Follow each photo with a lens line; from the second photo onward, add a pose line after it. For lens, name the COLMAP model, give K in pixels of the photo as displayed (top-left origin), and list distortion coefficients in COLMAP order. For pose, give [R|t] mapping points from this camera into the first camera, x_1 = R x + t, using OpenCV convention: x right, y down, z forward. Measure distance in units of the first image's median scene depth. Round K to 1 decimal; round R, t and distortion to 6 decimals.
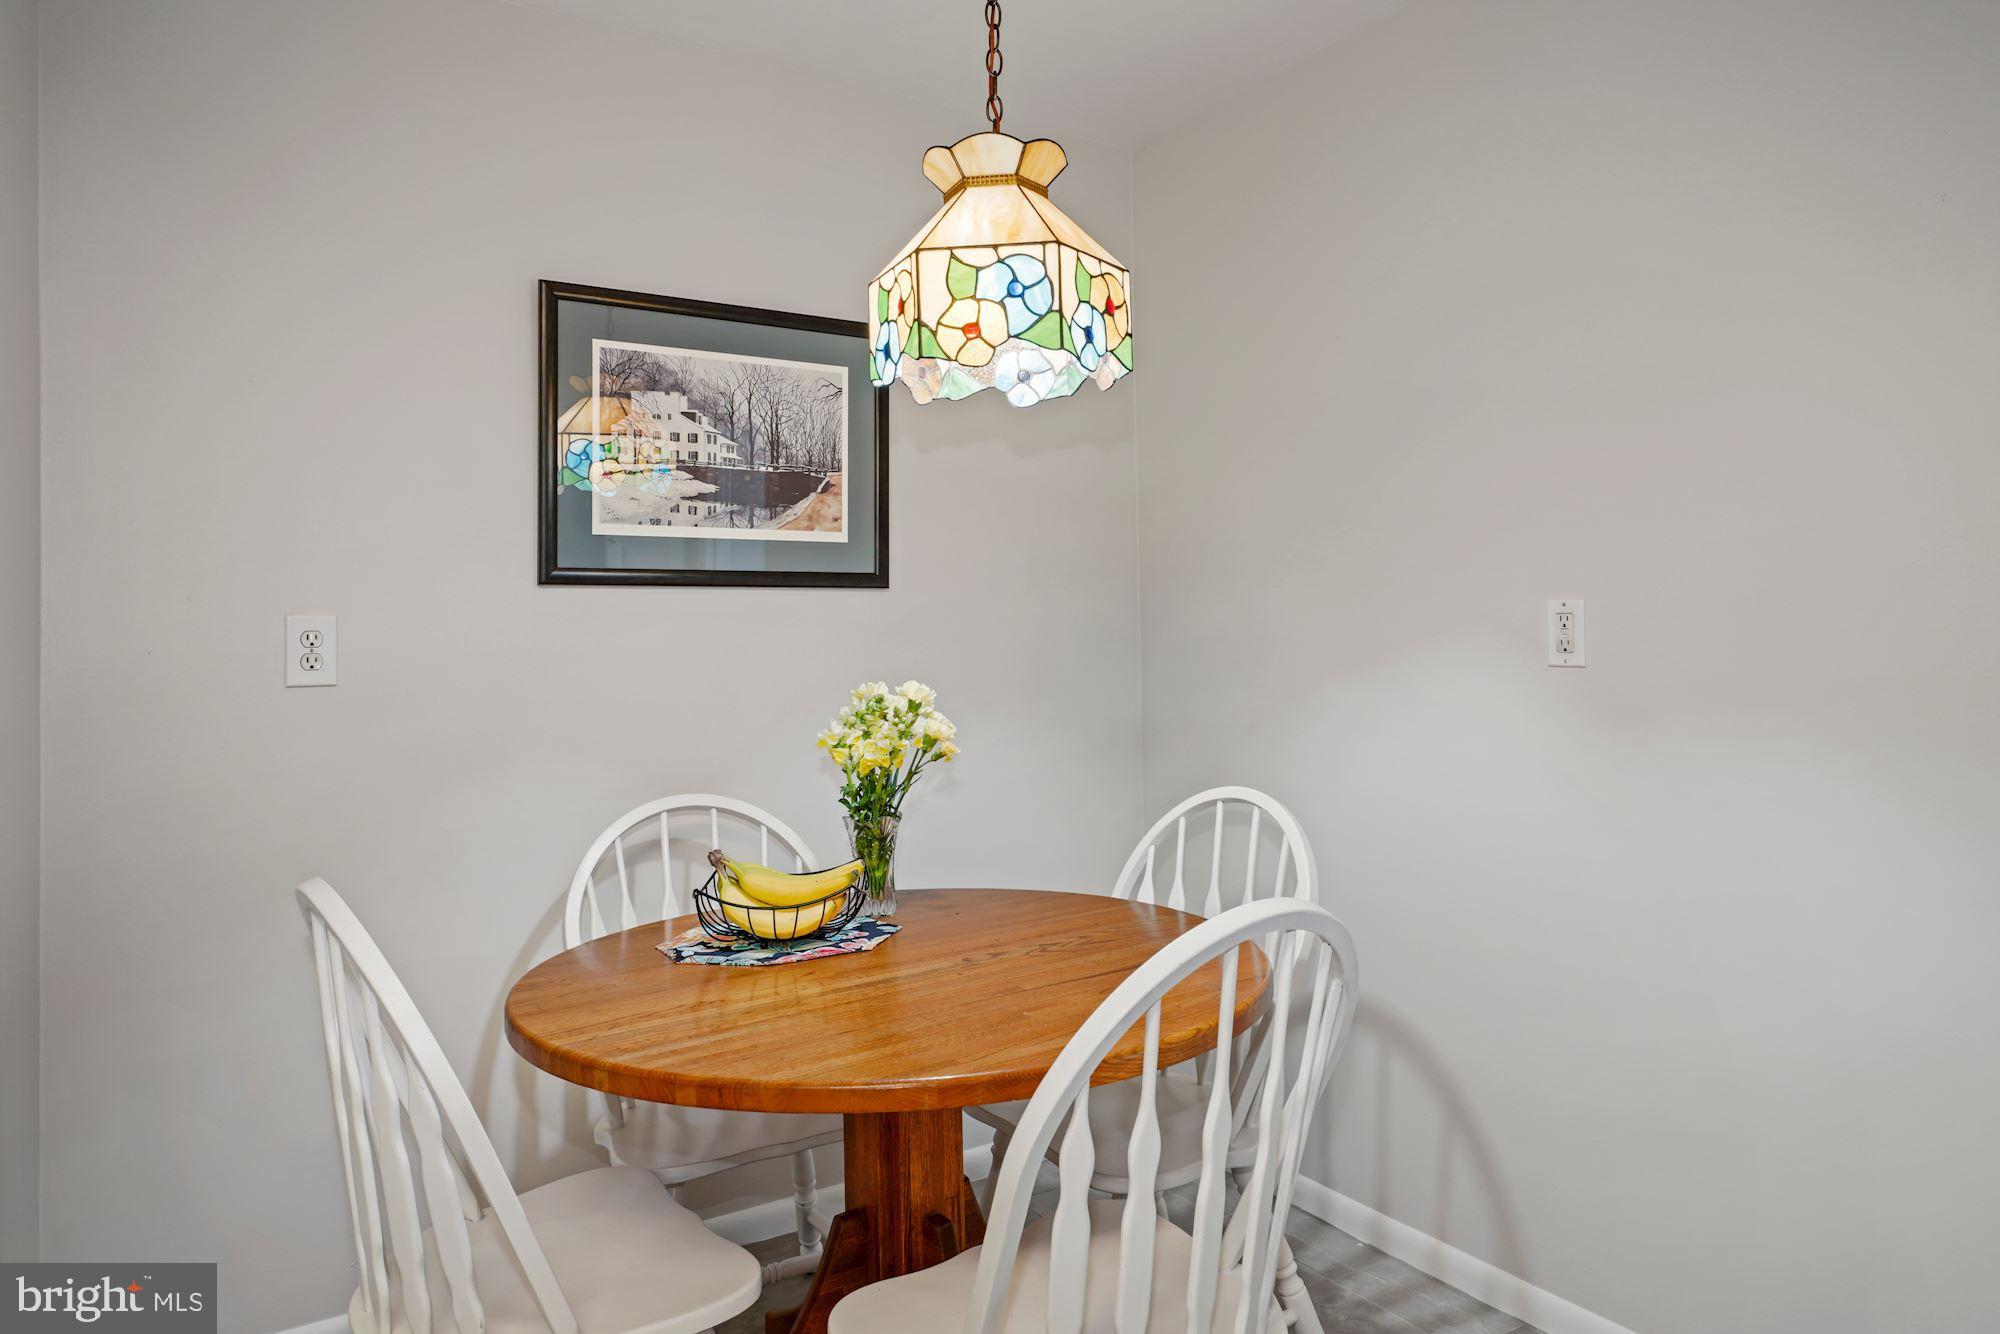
lens RADIAL K [[1299.6, 0, 1001.7], [0, 1299.6, 610.8], [0, 0, 1]] dist [0.003521, 0.000793]
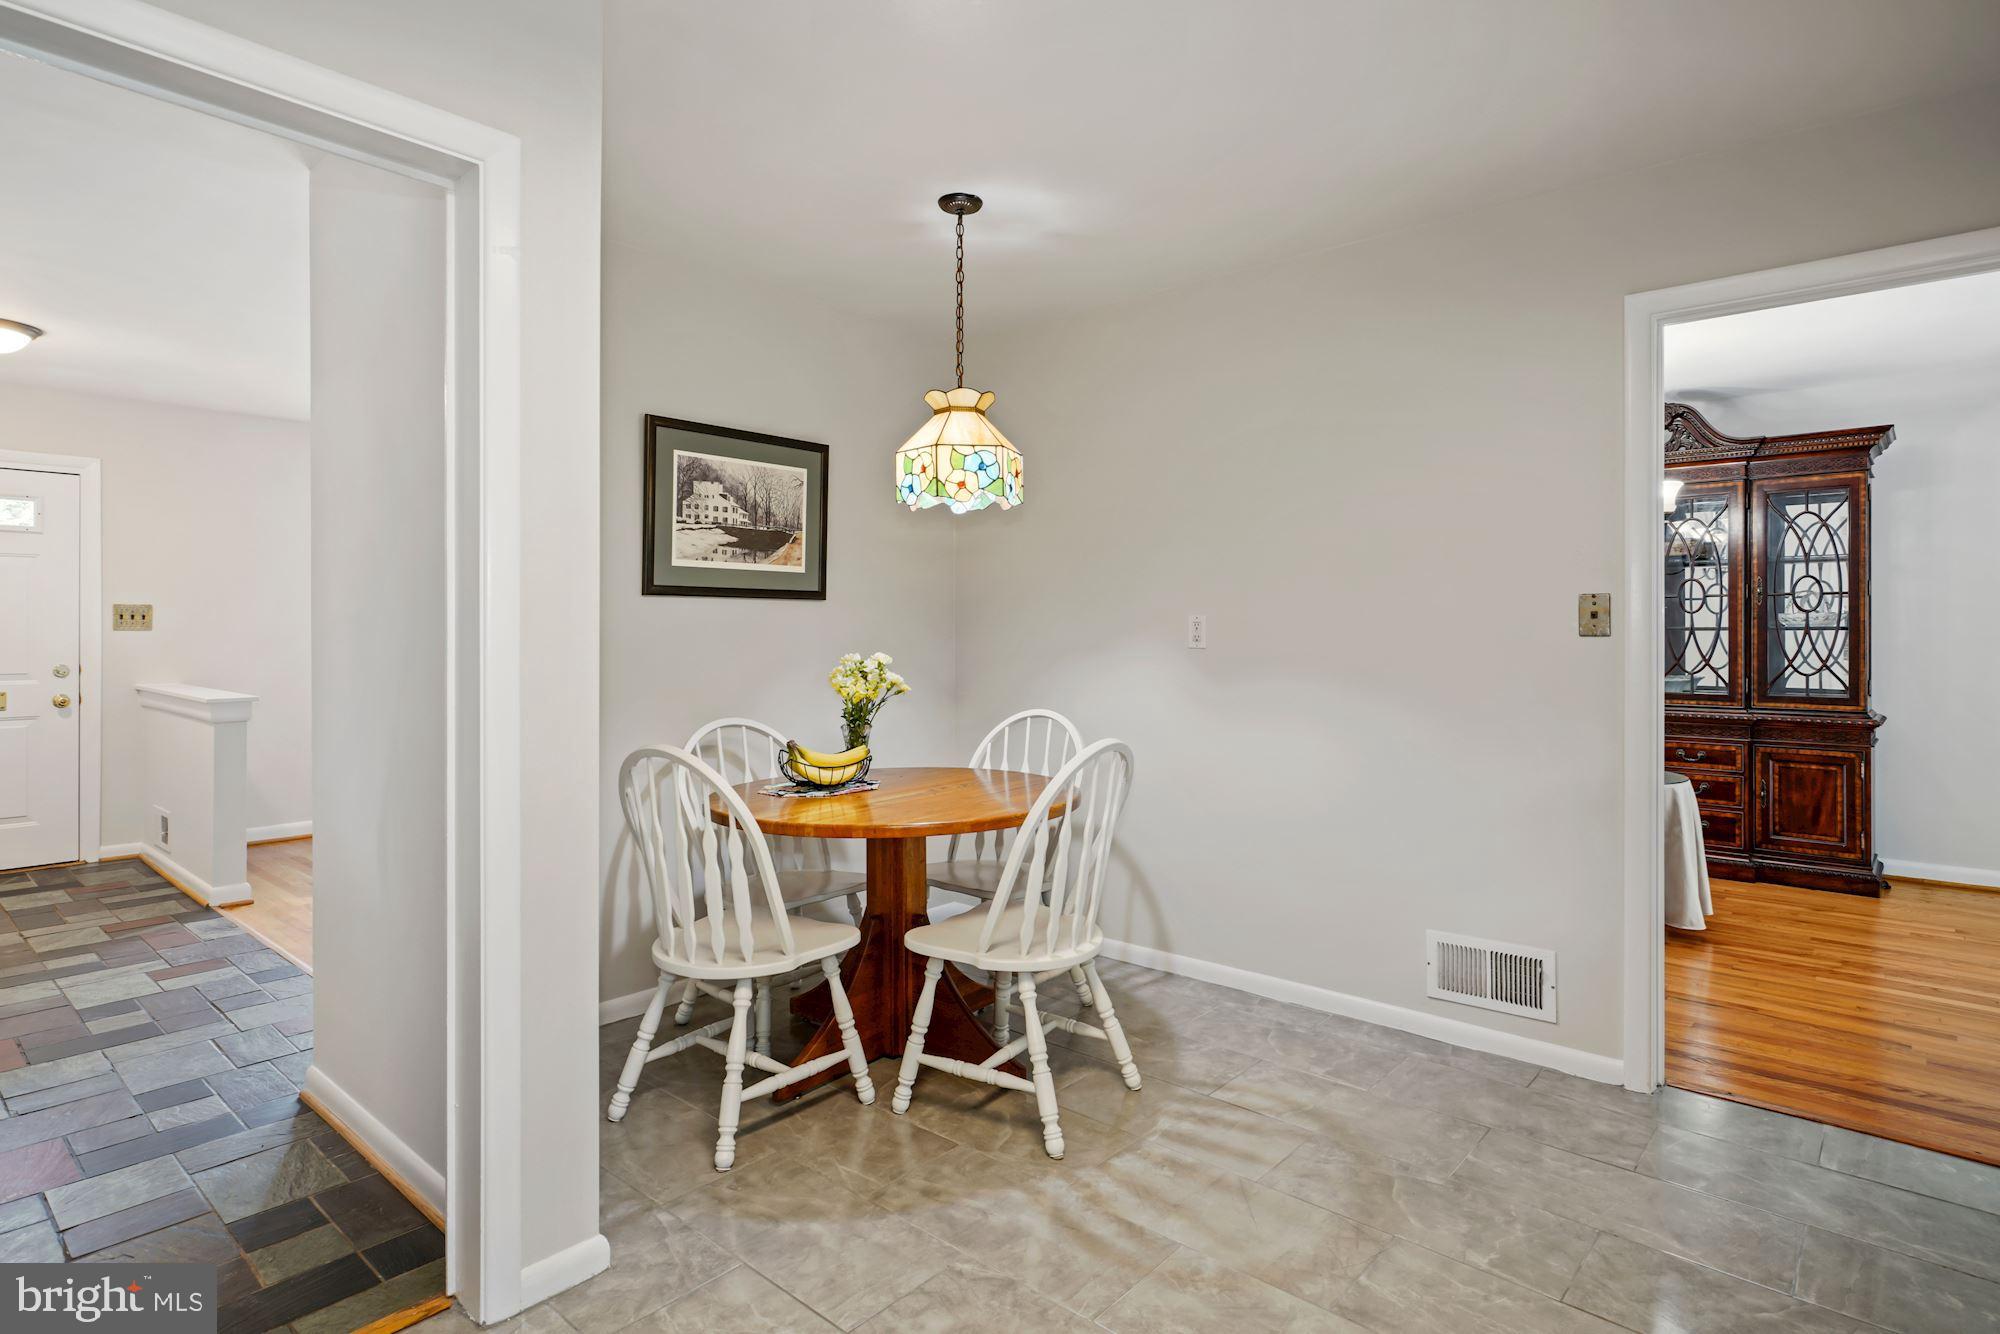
lens RADIAL K [[1034.3, 0, 1004.1], [0, 1034.3, 633.0], [0, 0, 1]] dist [0.003374, 0.001654]
pose [[0.958141, 0.013578, 0.285974, -0.284139], [-0.020153, 0.999596, 0.020062, -0.006692], [-0.285586, -0.024986, 0.958027, -0.415326]]
